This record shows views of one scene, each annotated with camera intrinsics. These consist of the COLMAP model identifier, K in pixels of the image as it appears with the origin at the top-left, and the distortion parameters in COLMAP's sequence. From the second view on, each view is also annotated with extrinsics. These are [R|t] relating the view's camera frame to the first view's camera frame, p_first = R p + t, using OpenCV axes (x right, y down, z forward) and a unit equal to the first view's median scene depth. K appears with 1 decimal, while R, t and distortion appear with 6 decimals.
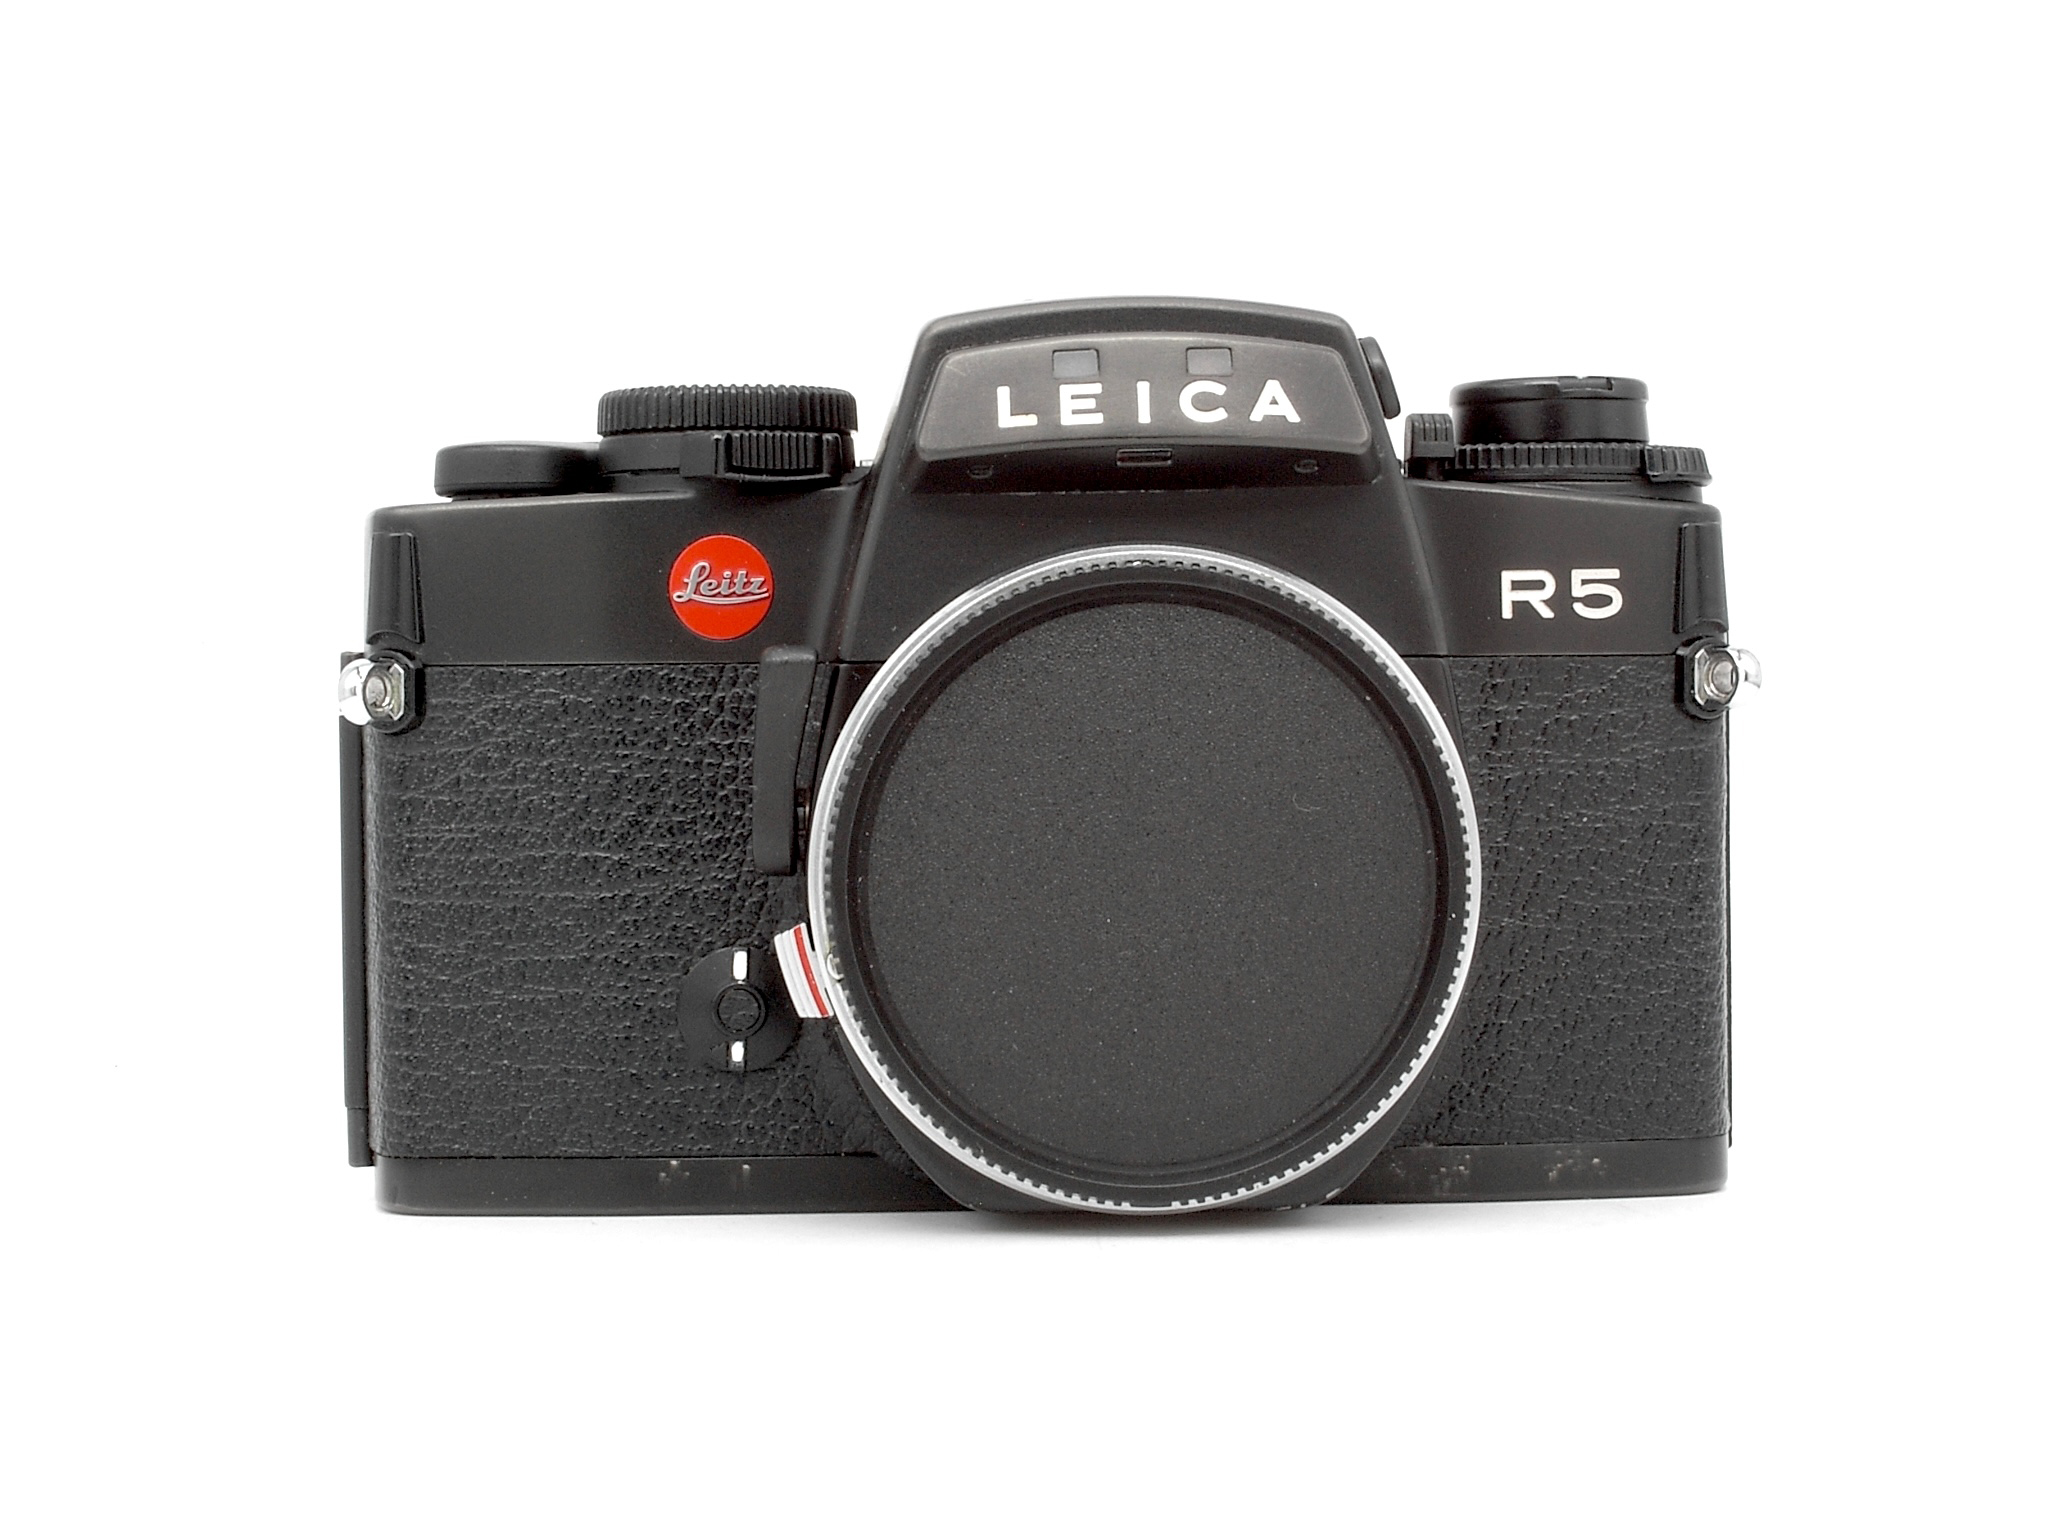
lens RADIAL K [[4171.1, 0, 1014.7], [0, 4171.1, 764.5], [0, 0, 1]] dist [0.391153, 0.000000]
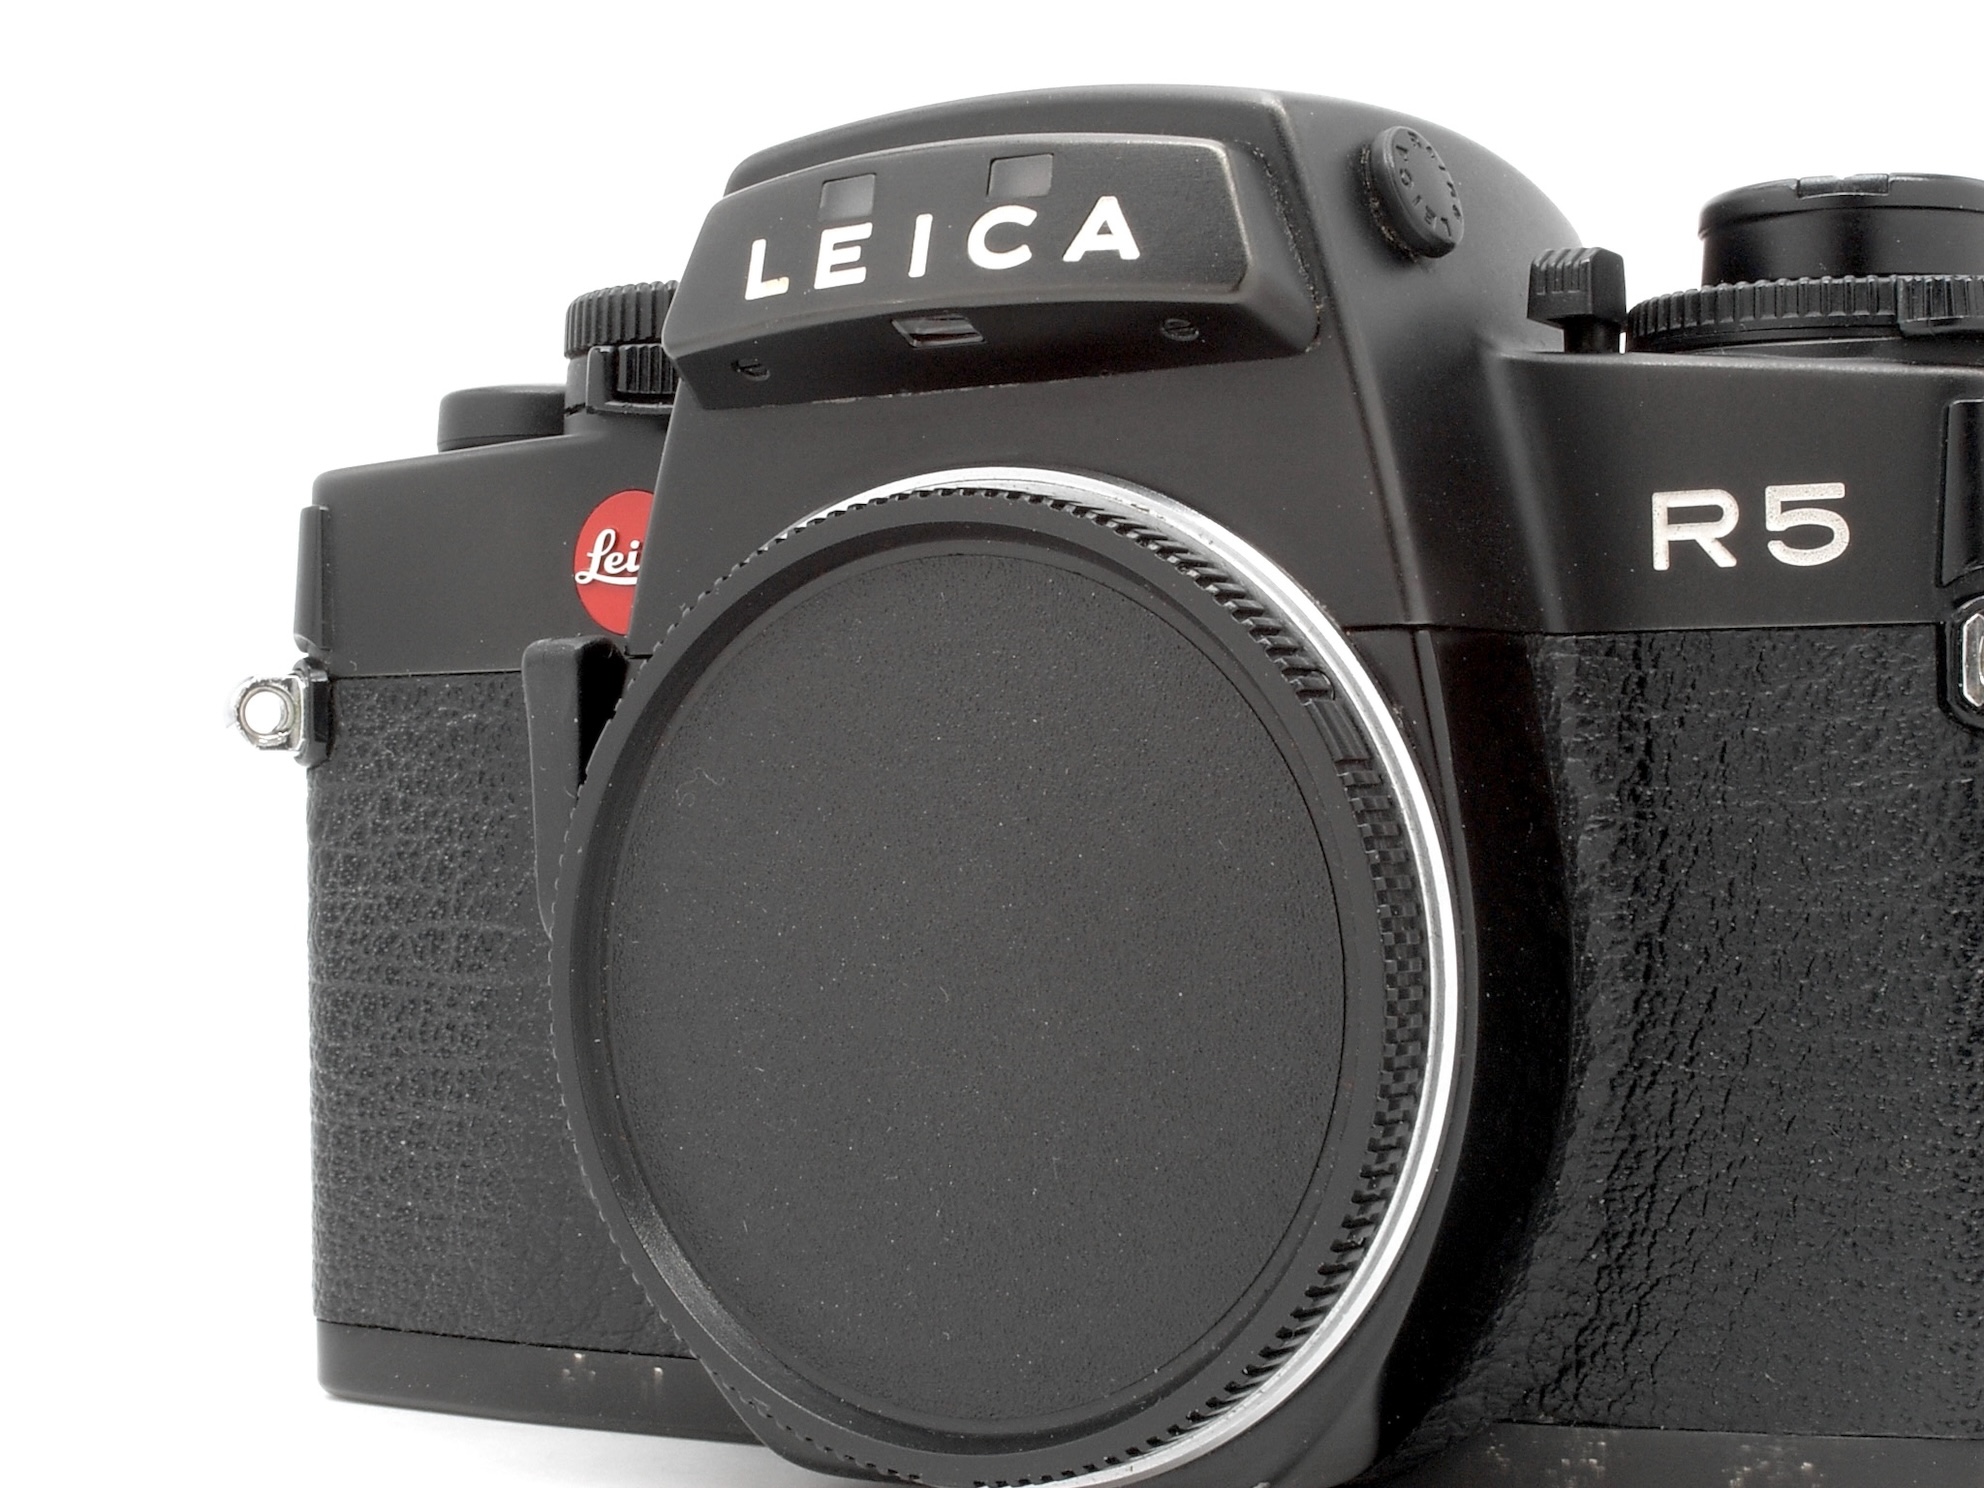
lens RADIAL K [[3896.9, 0, 985.1], [0, 3896.9, 749.3], [0, 0, 1]] dist [0.046191, 0.000000]
pose [[0.833908, -0.008691, -0.551836, 0.351798], [-0.008038, 0.999579, -0.027889, 0.008173], [0.551845, 0.027693, 0.833487, 0.472628]]
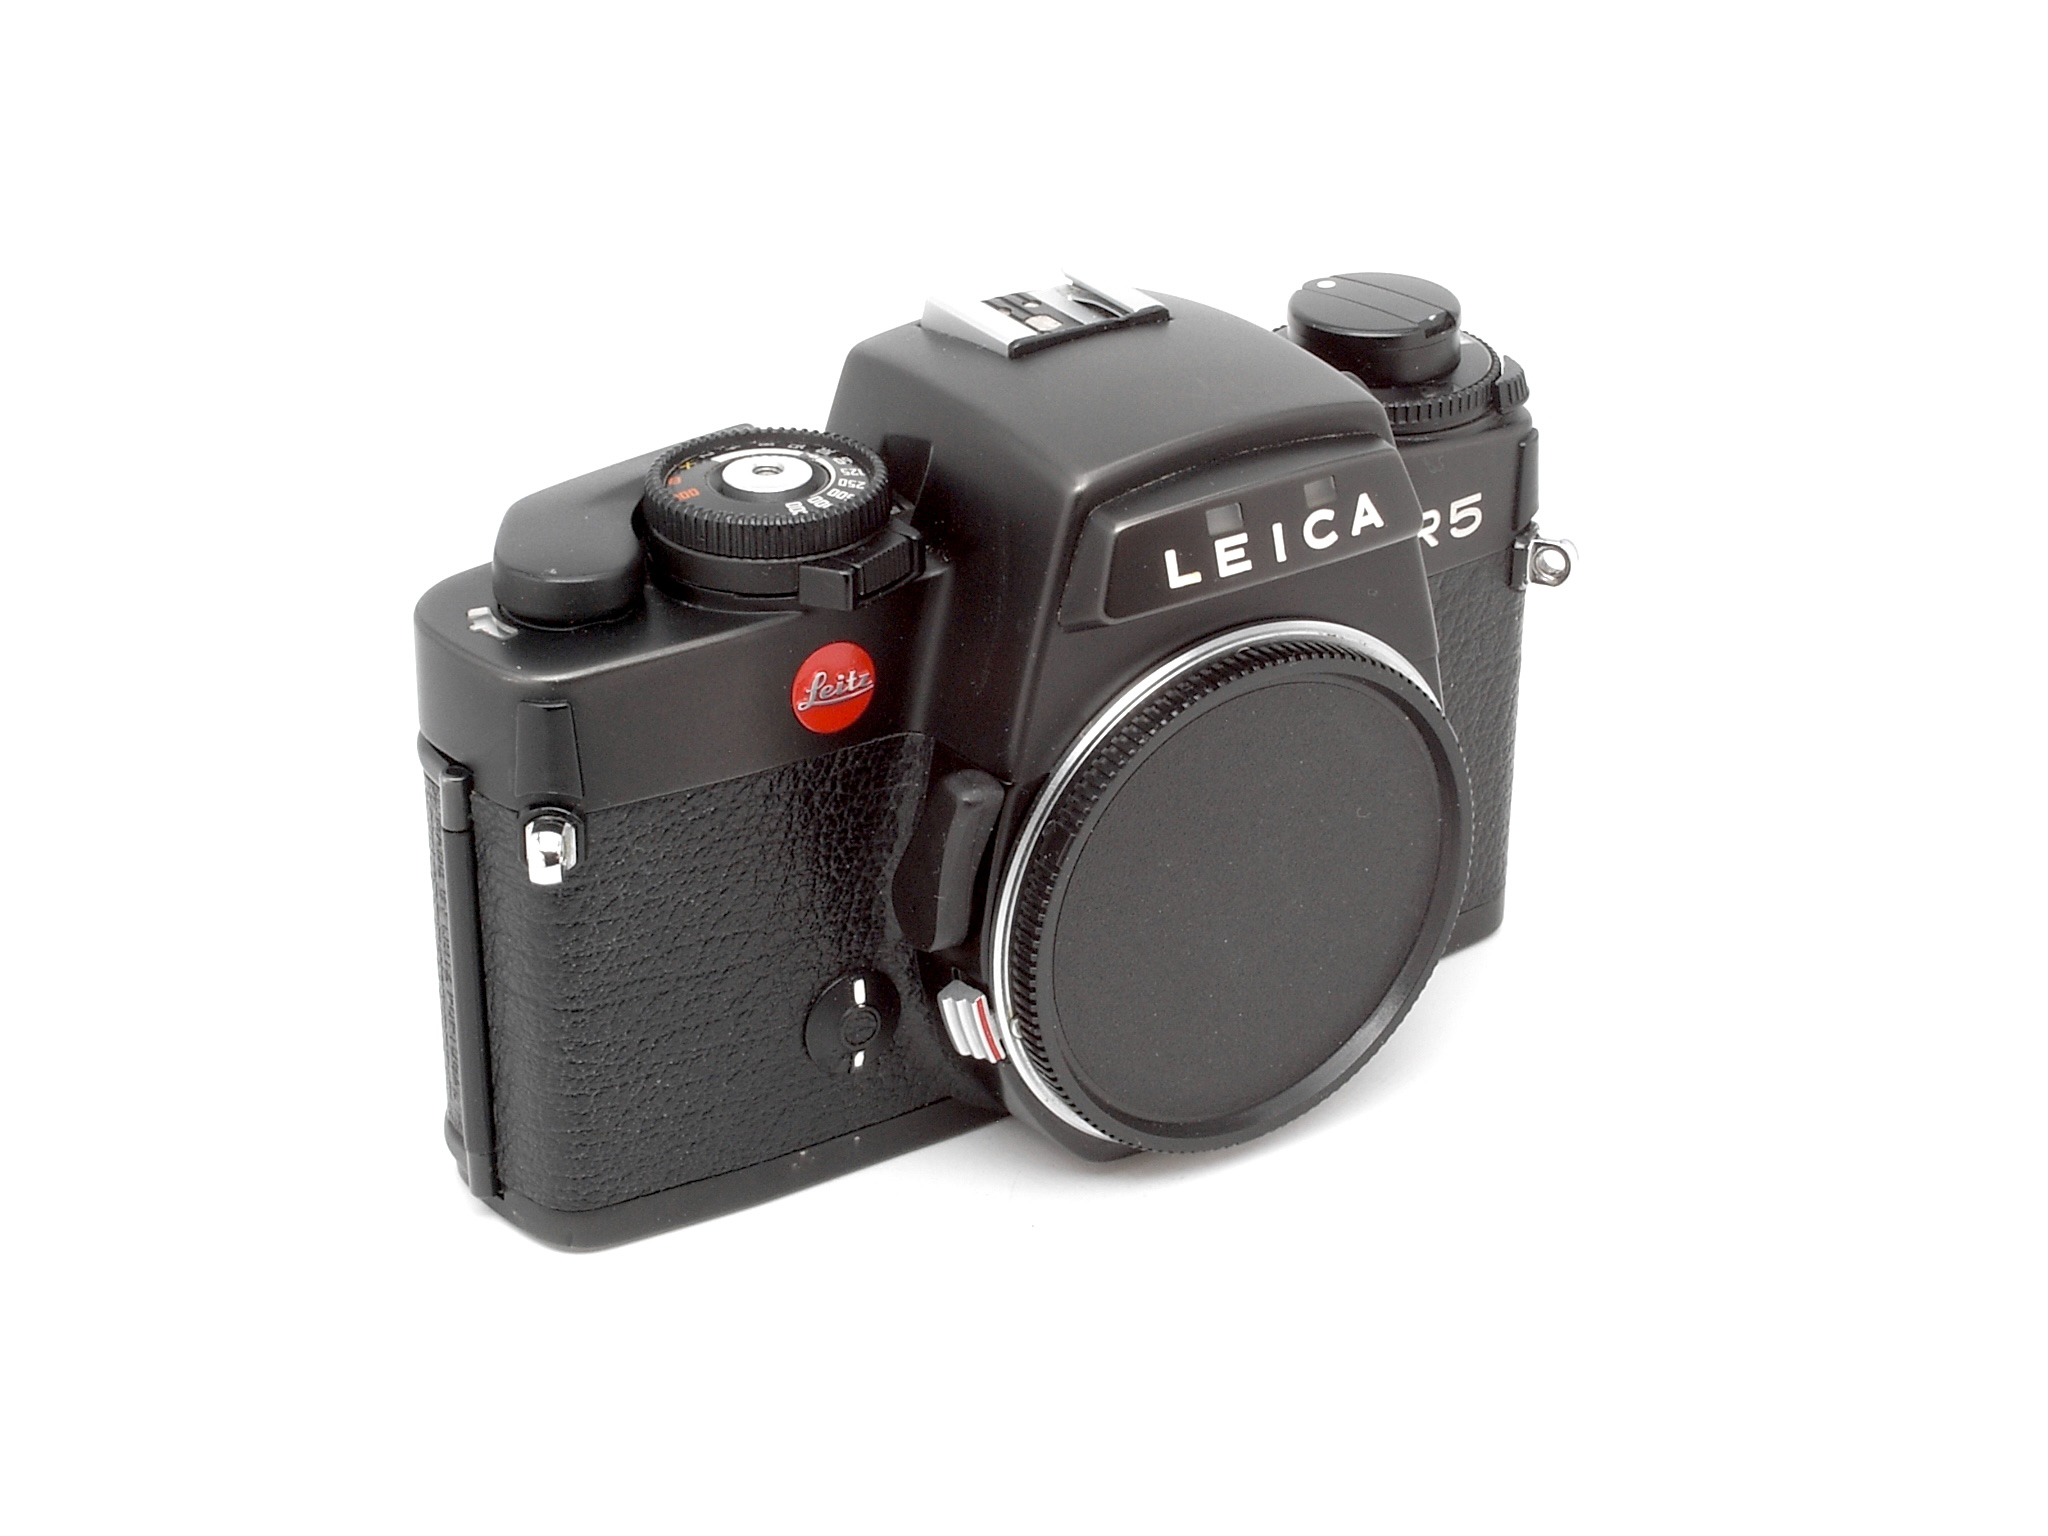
lens RADIAL K [[4171.1, 0, 1043.6], [0, 4171.1, 752.1], [0, 0, 1]] dist [0.391153, 0.000000]
pose [[0.851365, -0.227159, 0.472839, -0.538351], [-0.001376, 0.900407, 0.435046, -0.497046], [-0.524572, -0.371034, 0.766263, 0.136747]]
